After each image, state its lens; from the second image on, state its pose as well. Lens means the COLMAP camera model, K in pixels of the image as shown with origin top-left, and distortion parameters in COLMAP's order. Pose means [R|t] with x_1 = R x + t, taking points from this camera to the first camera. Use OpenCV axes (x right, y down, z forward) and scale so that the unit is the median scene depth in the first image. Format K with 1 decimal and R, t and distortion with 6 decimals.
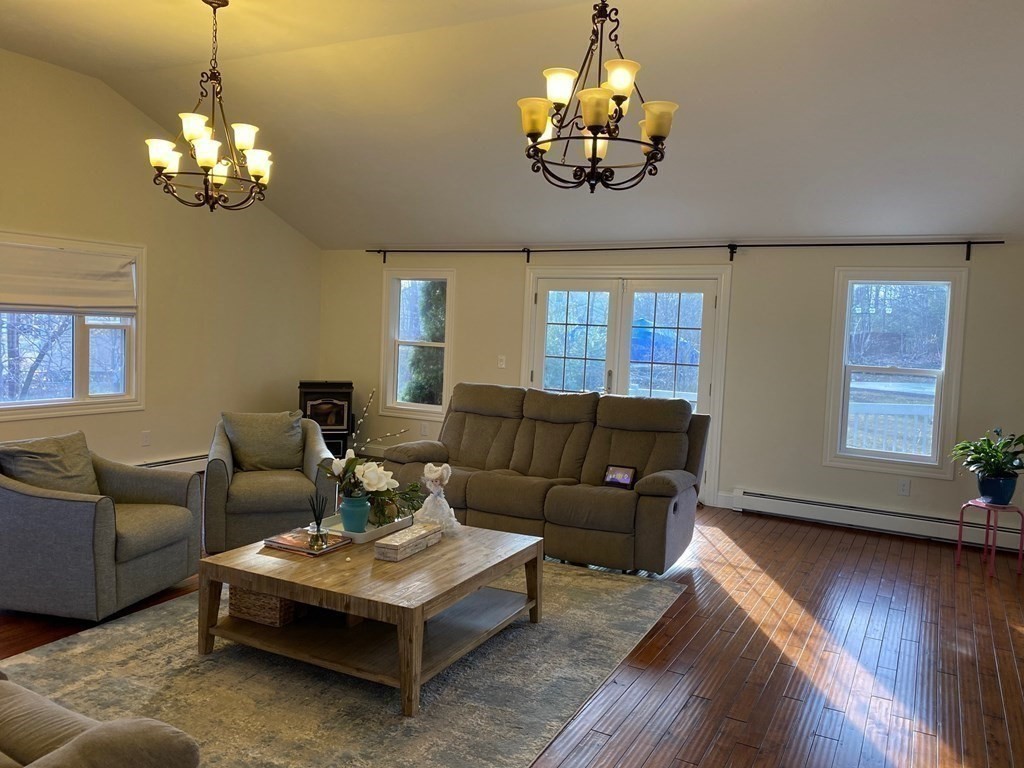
lens RADIAL K [[789.2, 0, 514.5], [0, 789.2, 380.9], [0, 0, 1]] dist [0.023775, -0.005022]
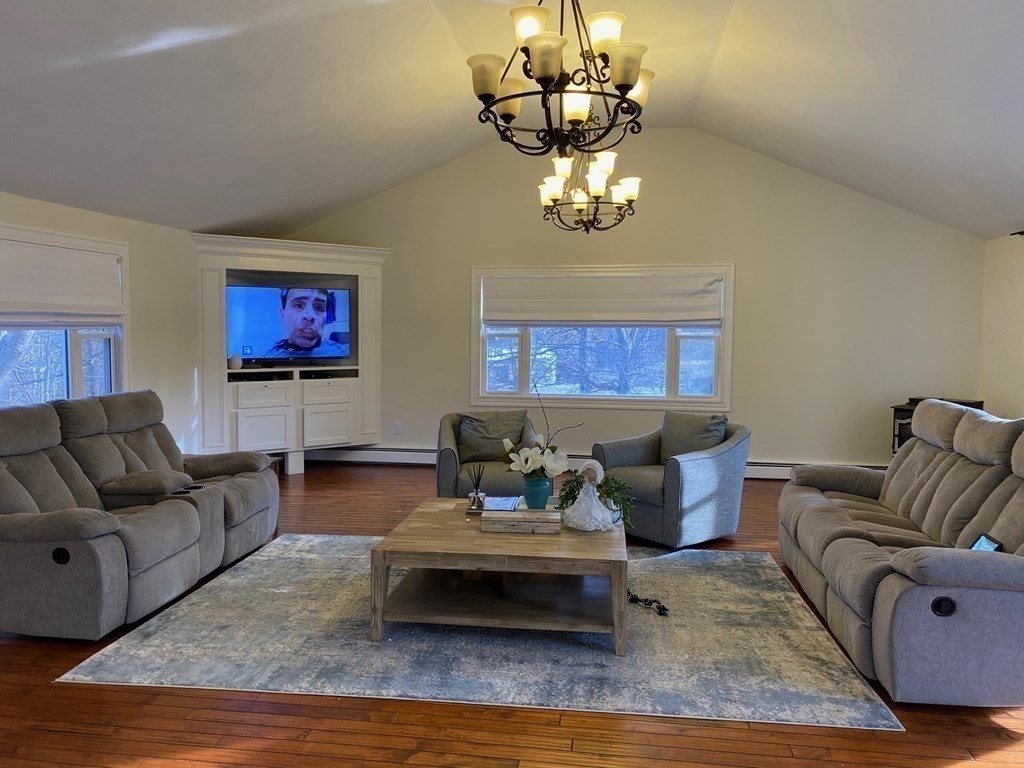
lens RADIAL K [[789.2, 0, 511.6], [0, 789.2, 386.0], [0, 0, 1]] dist [0.023775, -0.005022]
pose [[0.337728, 0.031838, -0.940705, 0.505114], [-0.062448, 0.997984, 0.011357, 0.006741], [0.939170, 0.054910, 0.339036, 0.372349]]
